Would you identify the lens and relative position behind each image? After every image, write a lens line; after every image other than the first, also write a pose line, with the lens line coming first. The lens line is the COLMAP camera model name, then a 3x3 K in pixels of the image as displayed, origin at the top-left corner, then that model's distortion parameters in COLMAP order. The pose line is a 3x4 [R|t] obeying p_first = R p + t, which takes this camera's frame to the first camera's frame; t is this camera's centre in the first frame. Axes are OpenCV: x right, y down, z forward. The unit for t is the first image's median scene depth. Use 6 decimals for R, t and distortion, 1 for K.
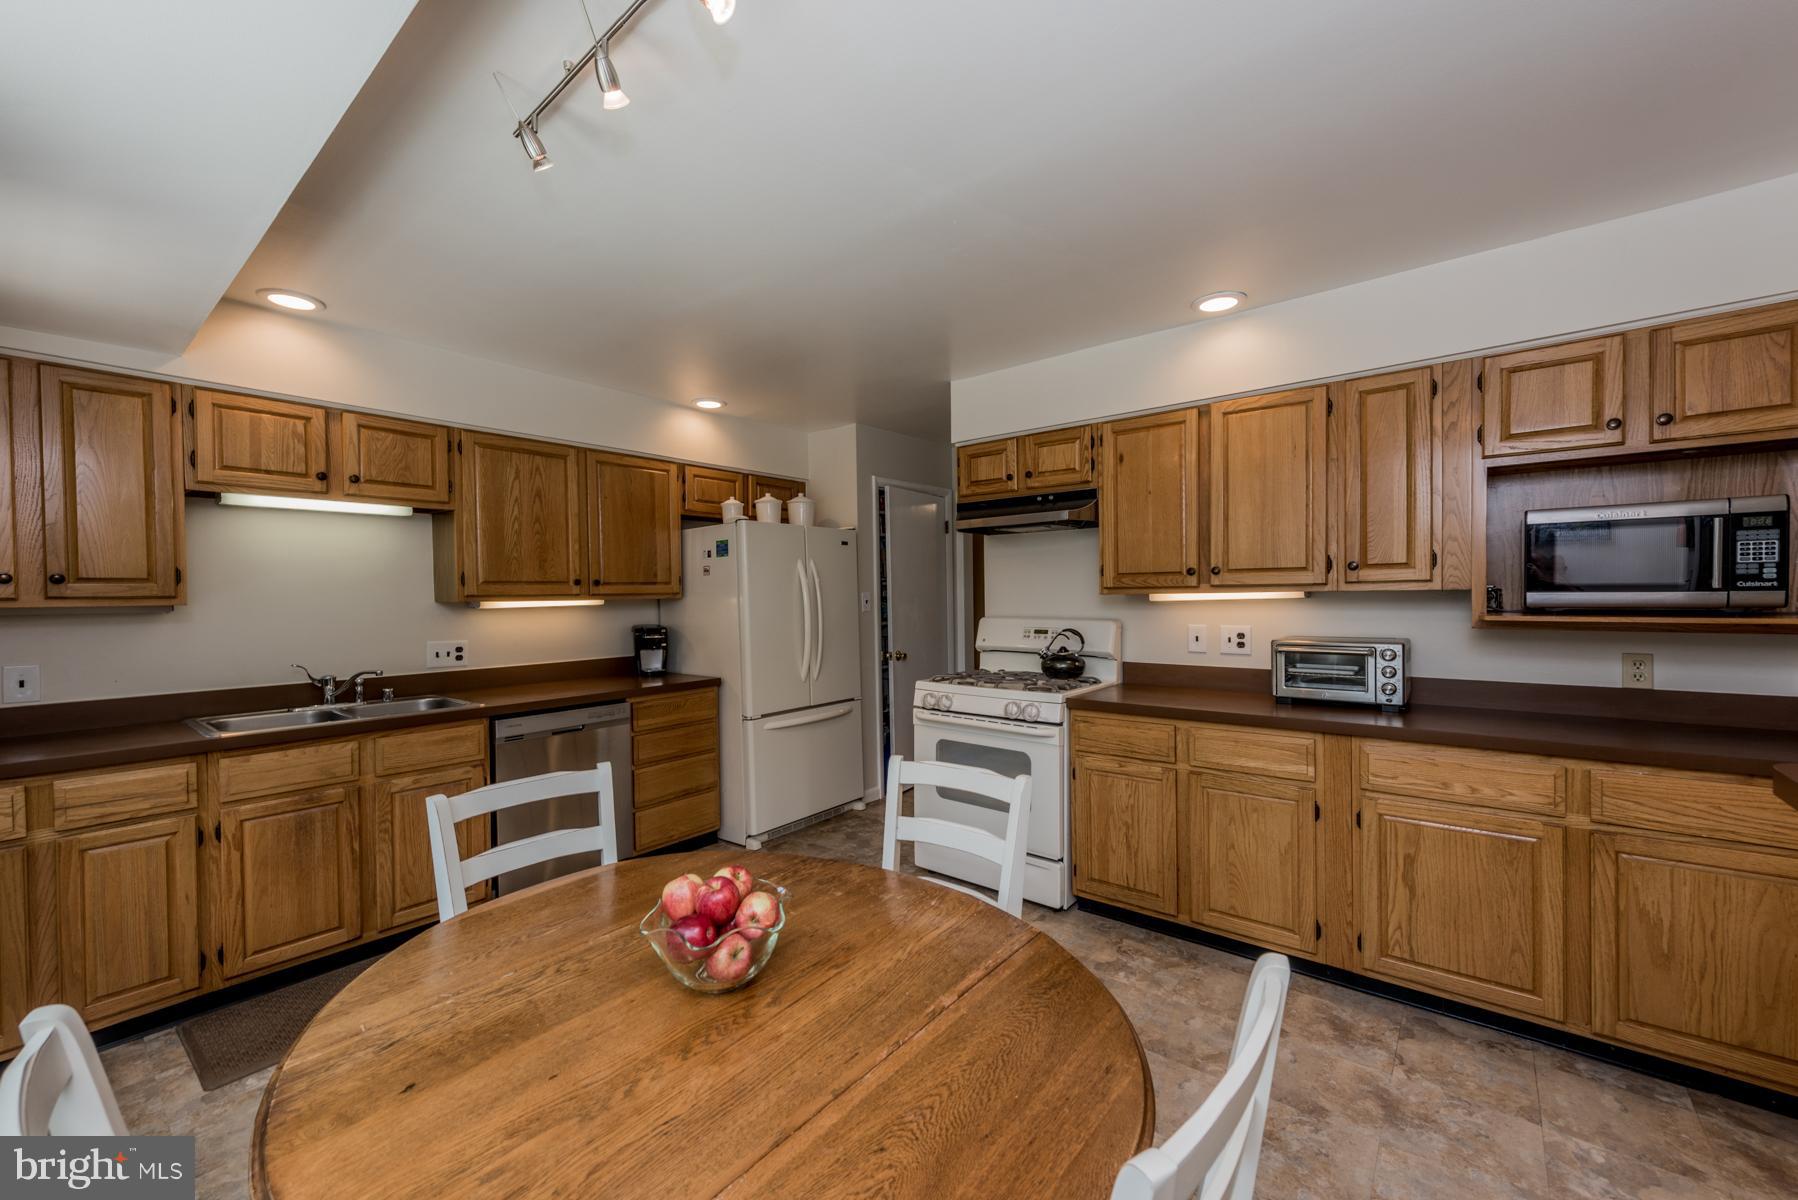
lens RADIAL K [[703.8, 0, 902.9], [0, 703.8, 603.3], [0, 0, 1]] dist [0.015210, -0.004423]
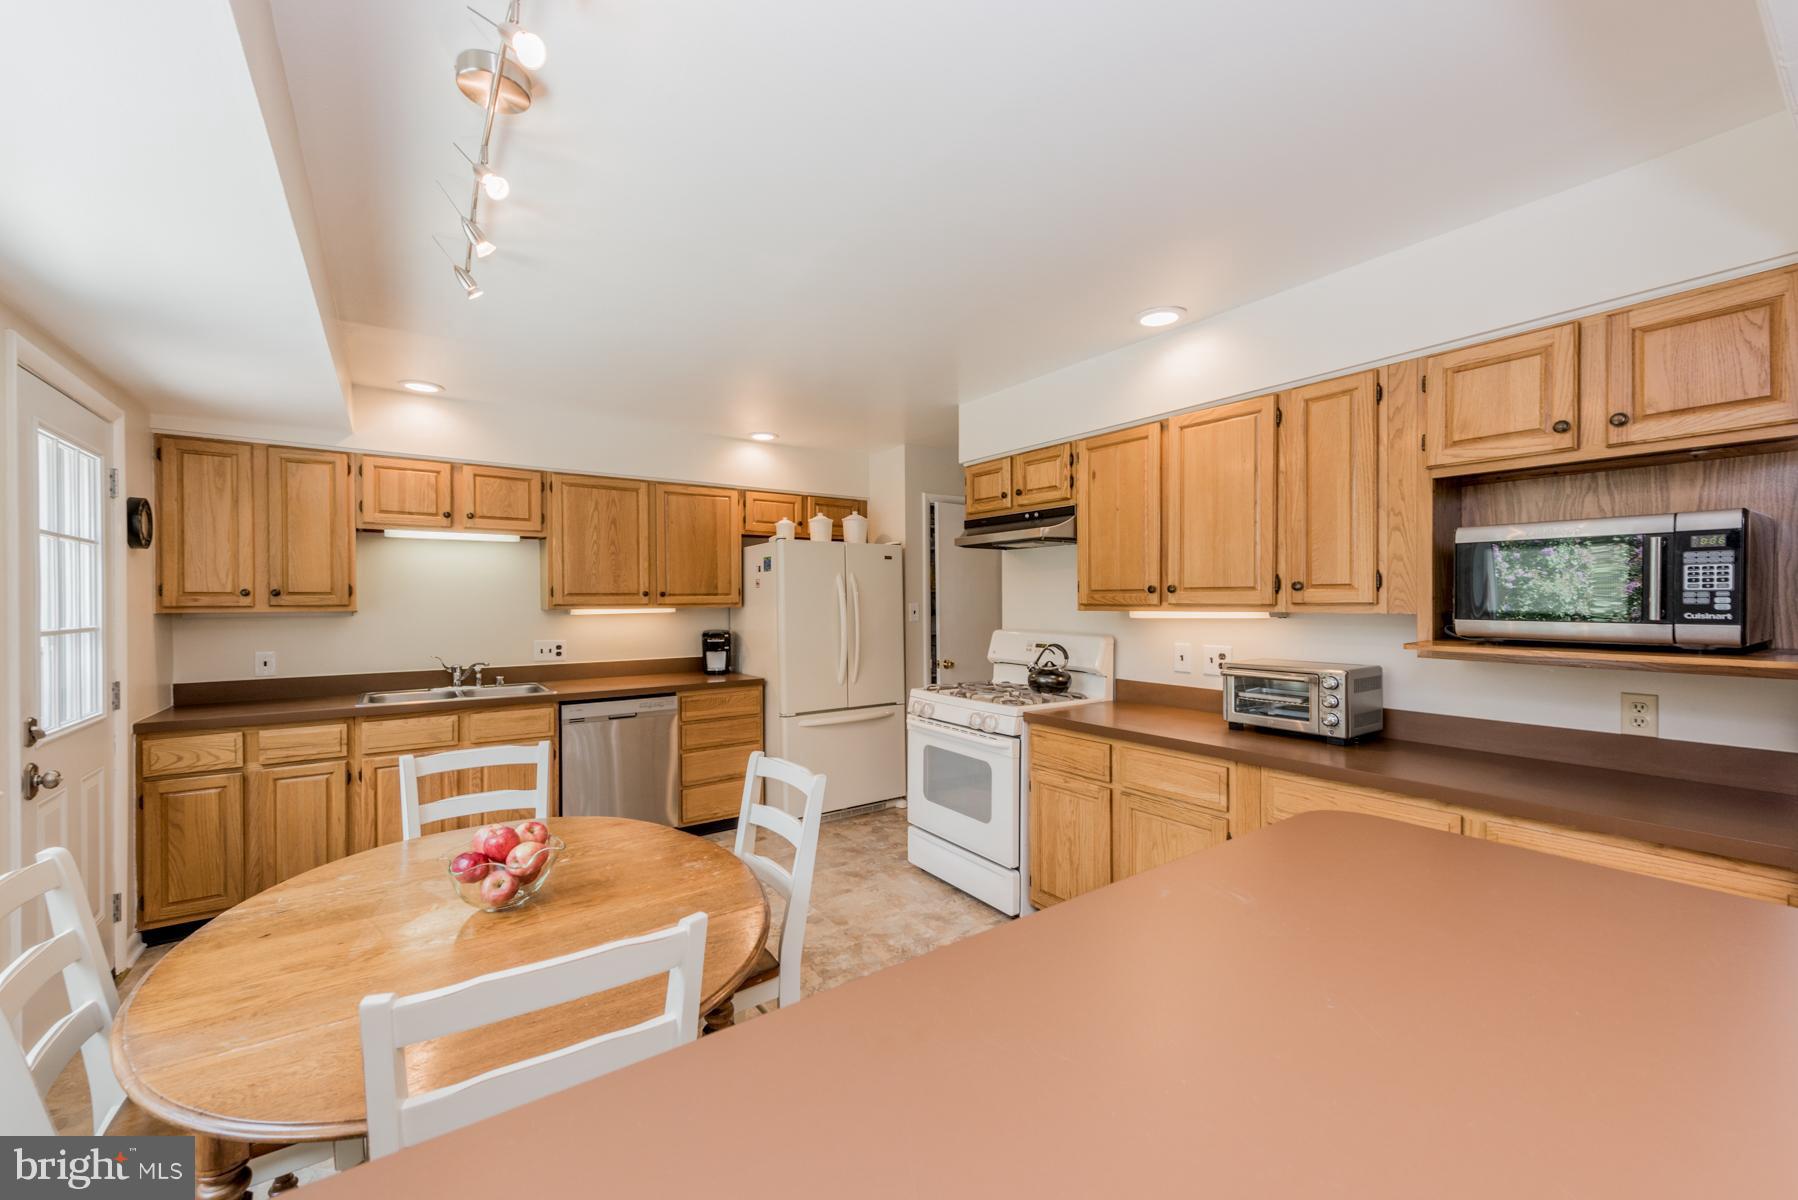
lens RADIAL K [[703.8, 0, 899.6], [0, 703.8, 605.5], [0, 0, 1]] dist [0.015210, -0.004423]
pose [[0.961270, 0.011848, -0.275355, 0.342132], [-0.012326, 0.999924, -0.000007, -0.018479], [0.275334, 0.003401, 0.961343, -0.037097]]
